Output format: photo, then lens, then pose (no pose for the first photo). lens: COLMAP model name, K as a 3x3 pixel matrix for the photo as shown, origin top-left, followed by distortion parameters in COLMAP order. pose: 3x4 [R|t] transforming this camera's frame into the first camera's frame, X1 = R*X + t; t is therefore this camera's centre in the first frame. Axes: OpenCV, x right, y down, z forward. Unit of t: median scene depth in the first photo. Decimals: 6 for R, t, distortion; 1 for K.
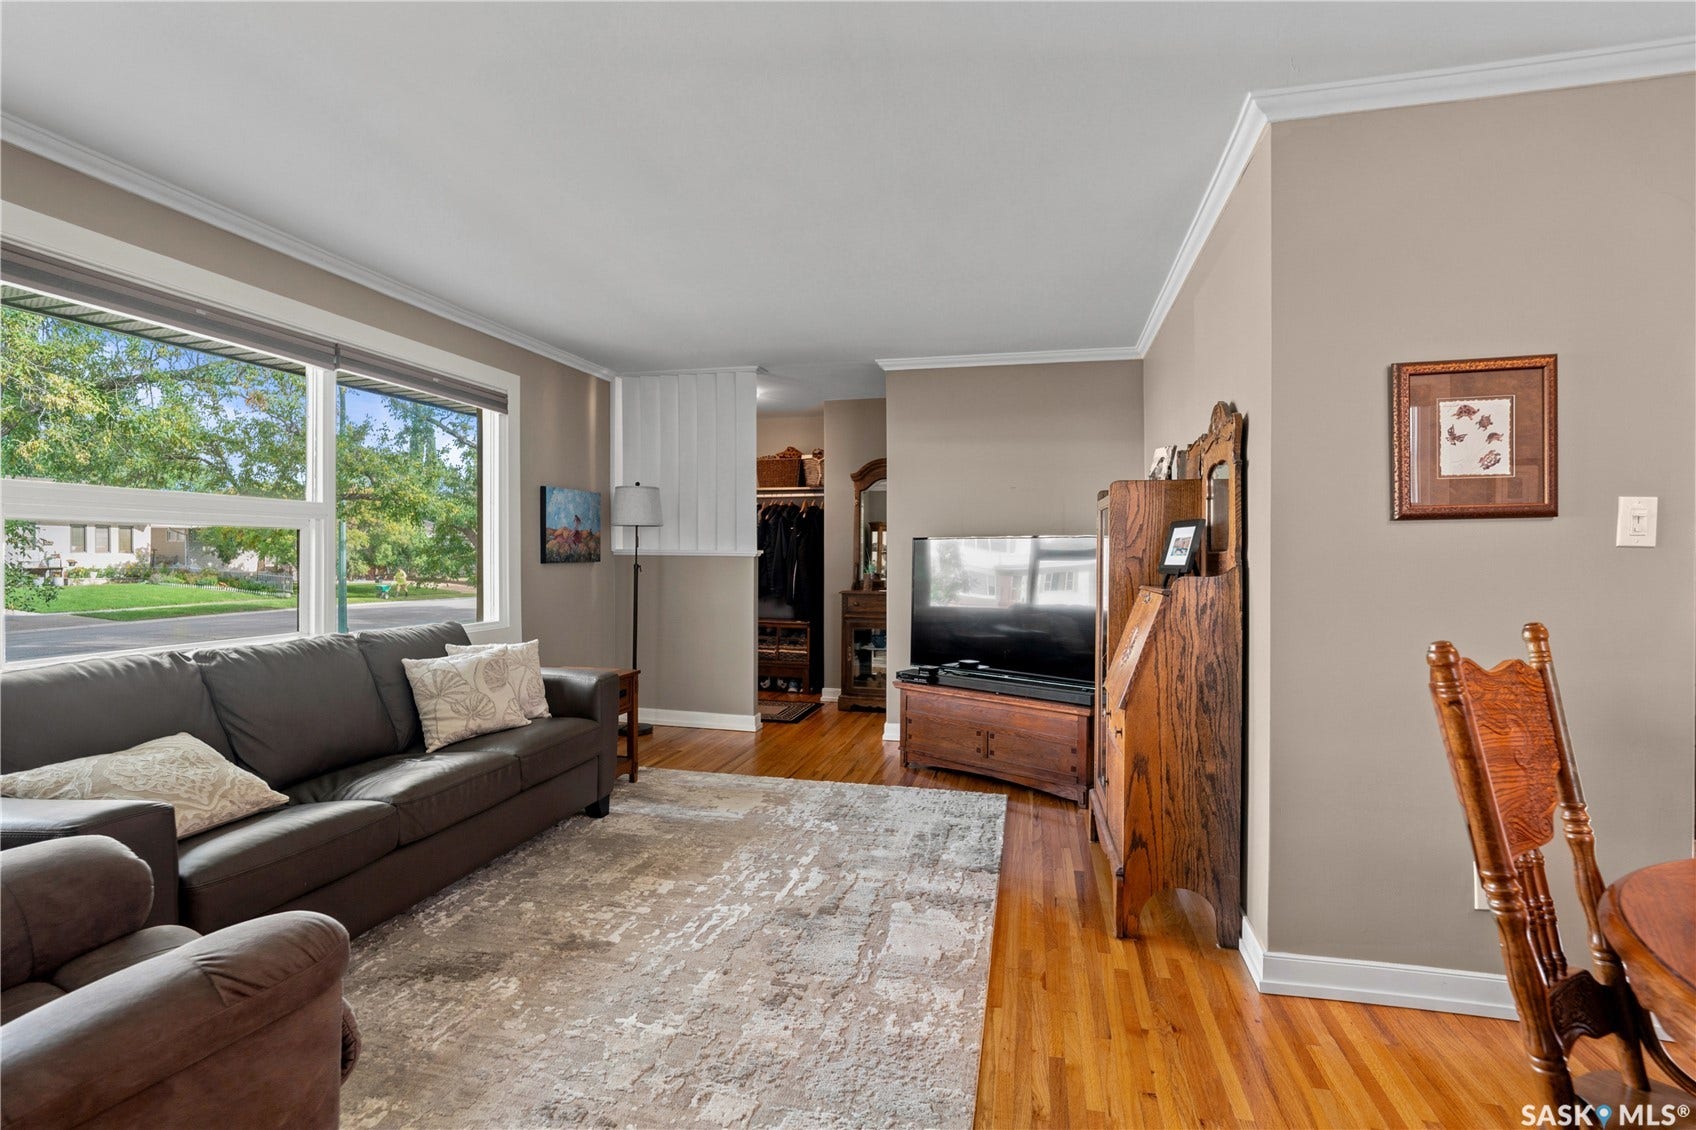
lens RADIAL K [[817.2, 0, 849.8], [0, 817.2, 556.6], [0, 0, 1]] dist [-0.011839, 0.000786]
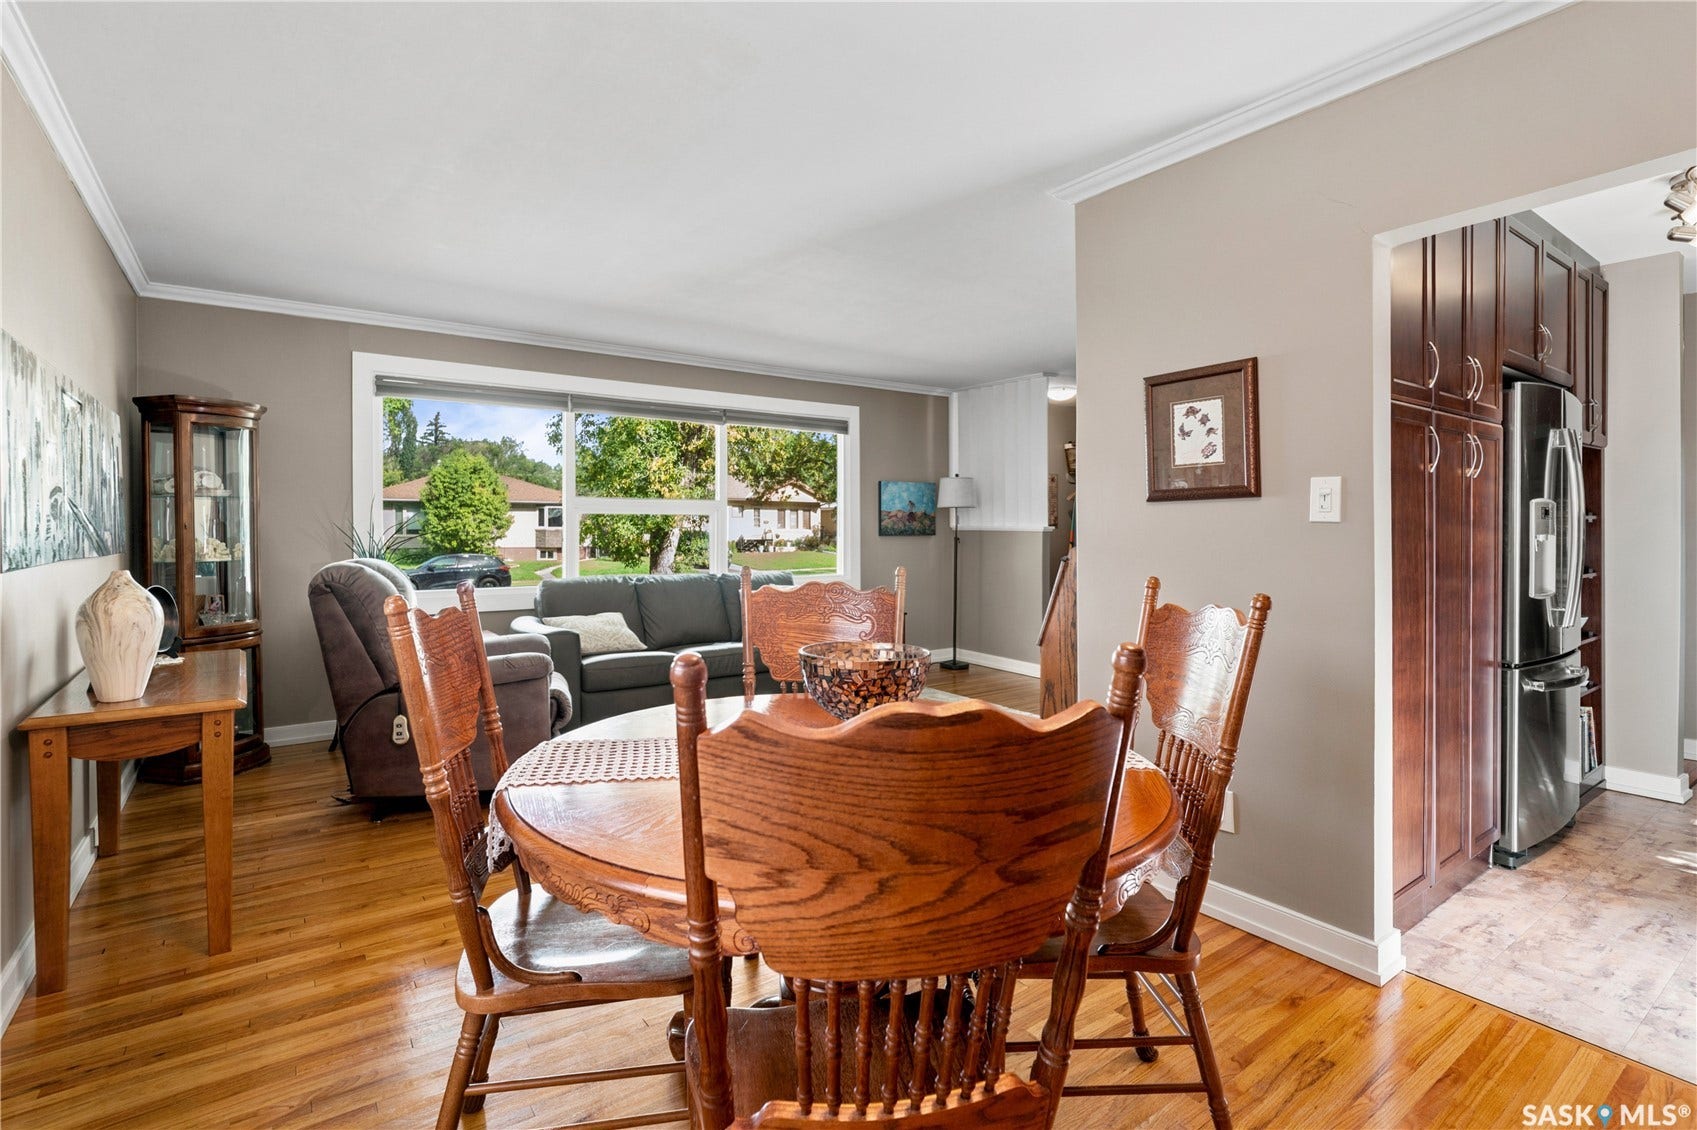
lens RADIAL K [[817.7, 0, 816.6], [0, 817.7, 534.9], [0, 0, 1]] dist [-0.011839, 0.000786]
pose [[0.738090, 0.003745, -0.674692, 0.834901], [-0.001395, 0.999991, 0.004024, 0.001418], [0.674701, -0.002029, 0.738088, -0.202081]]
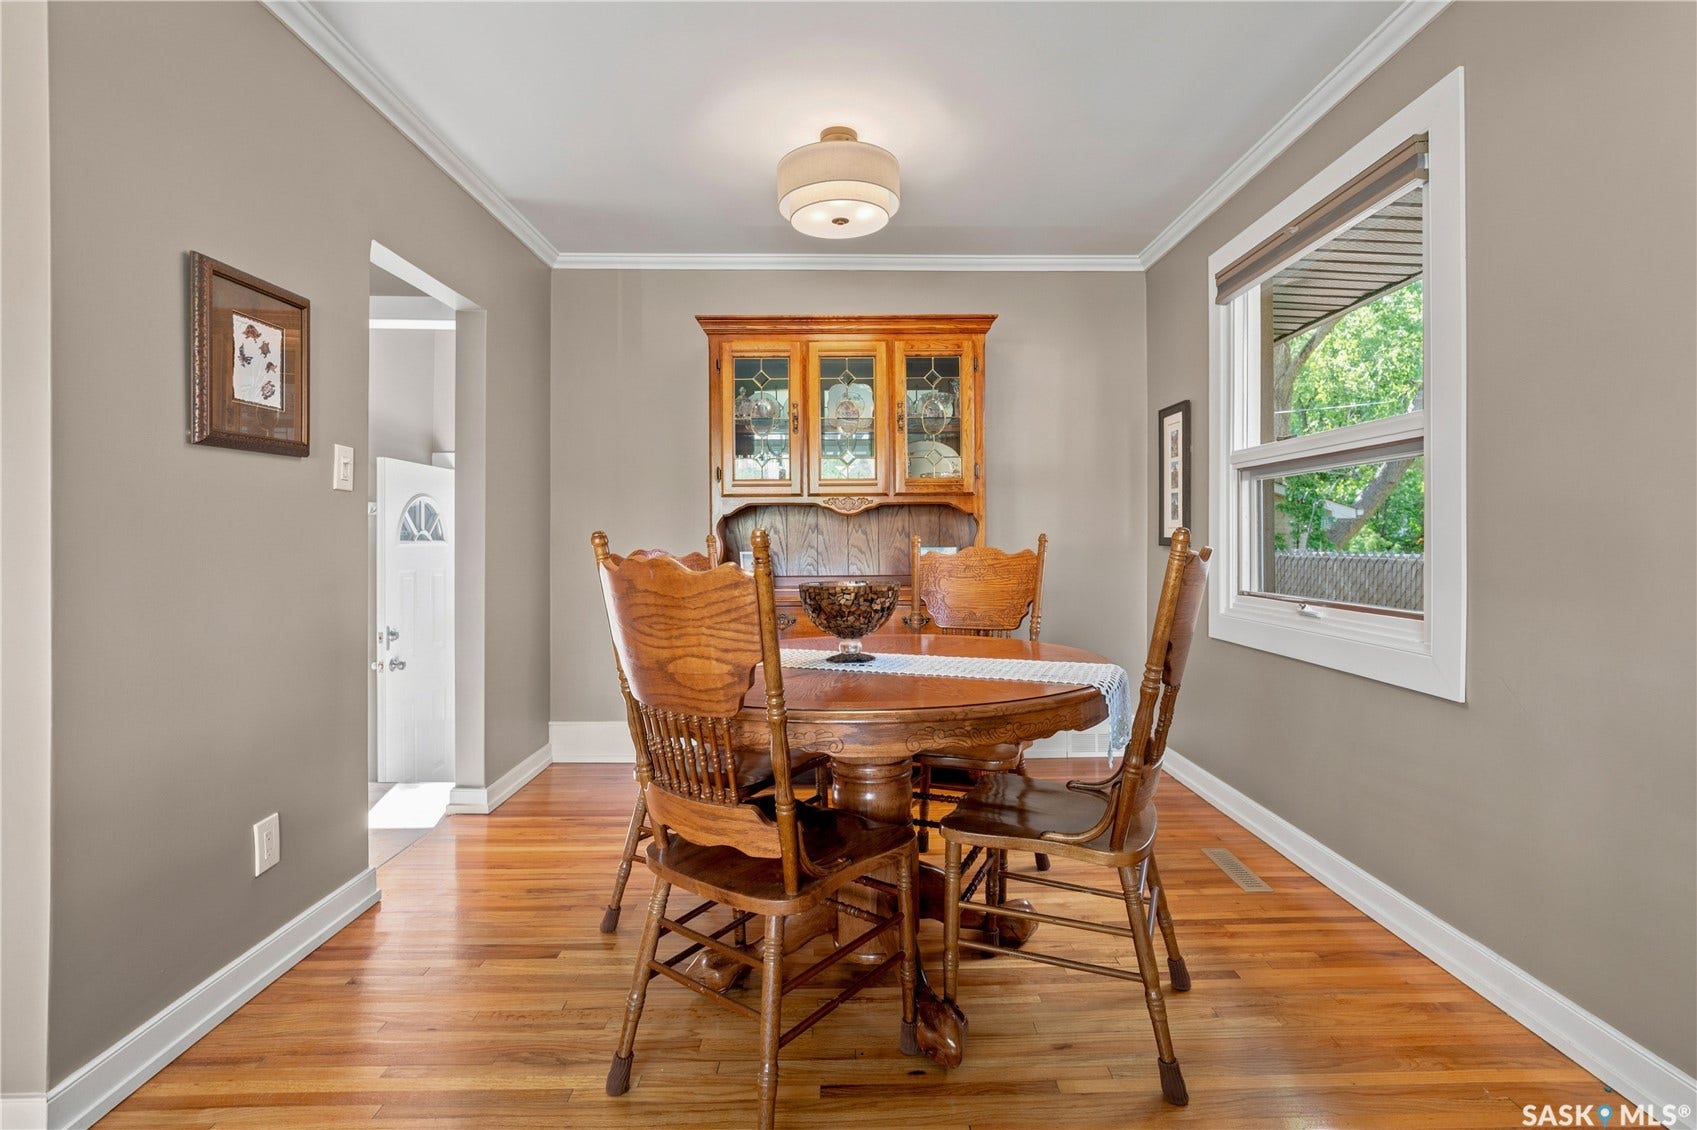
lens RADIAL K [[817.7, 0, 854.5], [0, 817.7, 535.1], [0, 0, 1]] dist [-0.011839, 0.000786]
pose [[-0.247816, 0.005838, 0.968790, -0.211128], [0.006884, 0.999967, -0.004265, 0.041713], [-0.968783, 0.005612, -0.247848, 0.406686]]
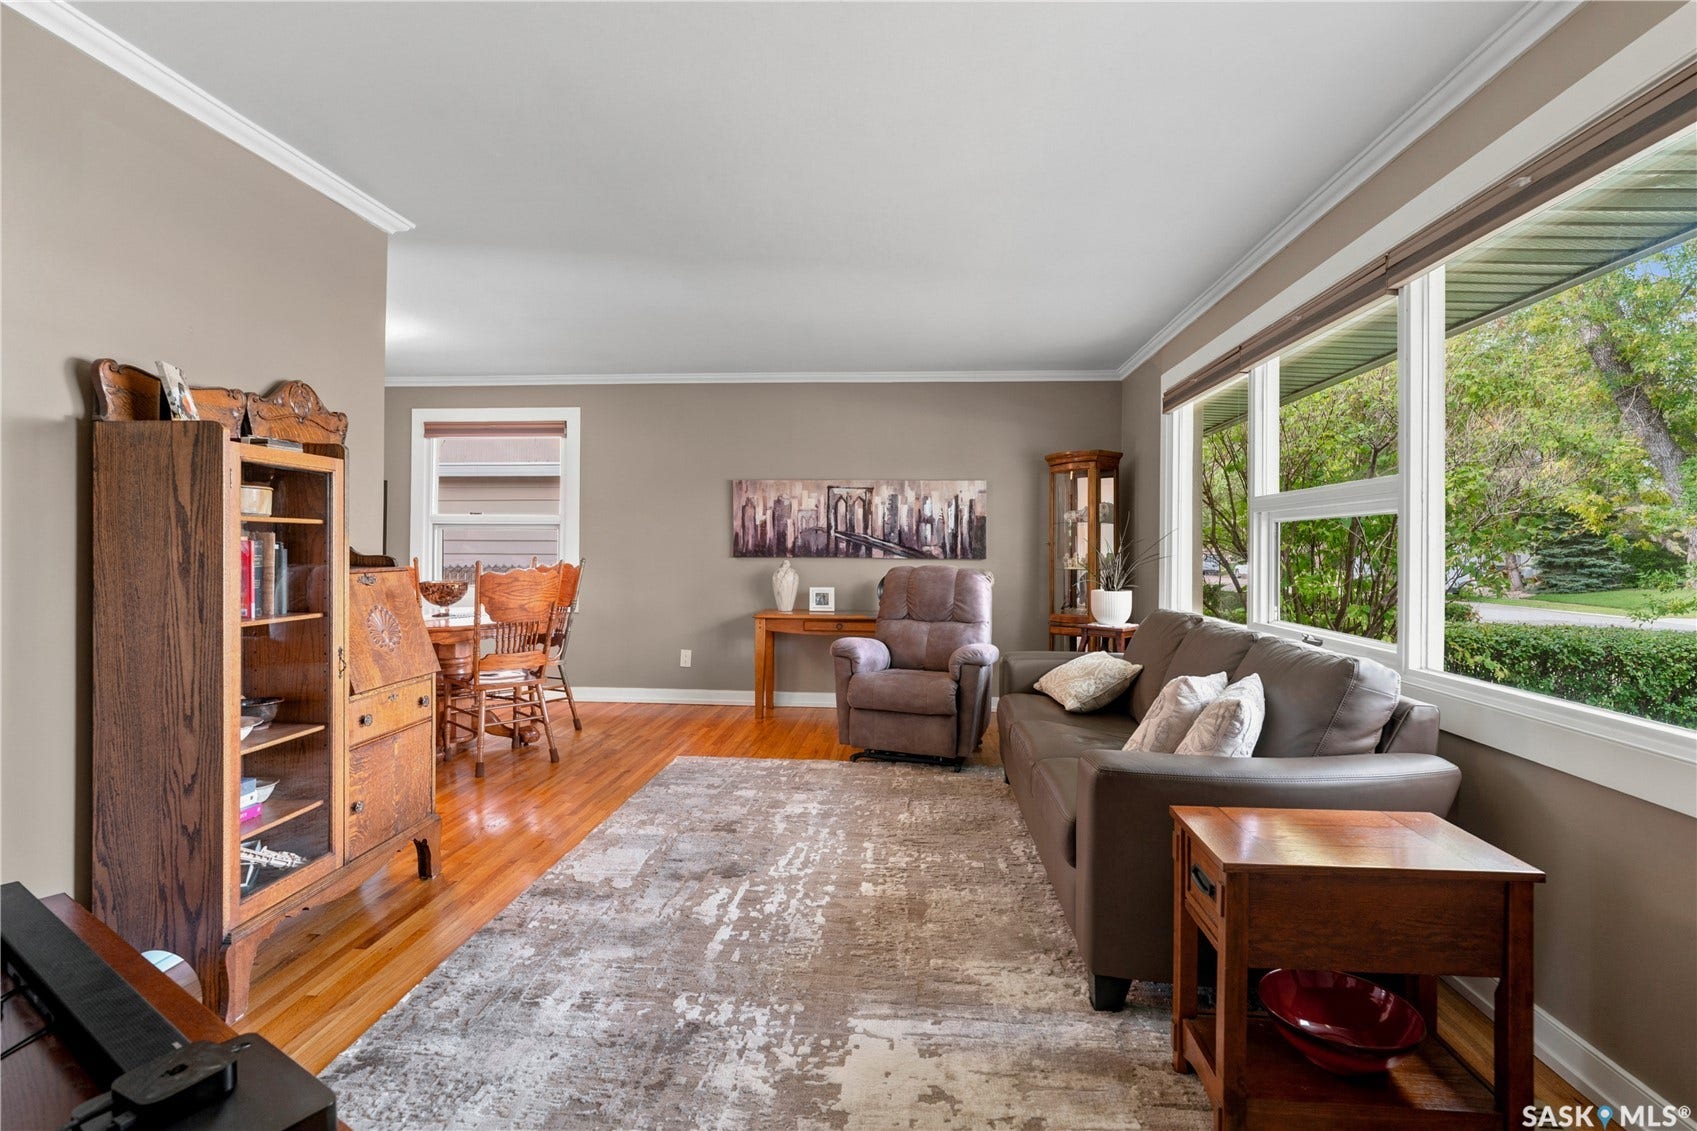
lens RADIAL K [[817.7, 0, 853.5], [0, 817.7, 550.6], [0, 0, 1]] dist [-0.011839, 0.000786]
pose [[-0.988393, -0.008935, -0.151656, -0.060199], [-0.009941, 0.999933, 0.005880, 0.003914], [0.151594, 0.007319, -0.988416, 1.925208]]
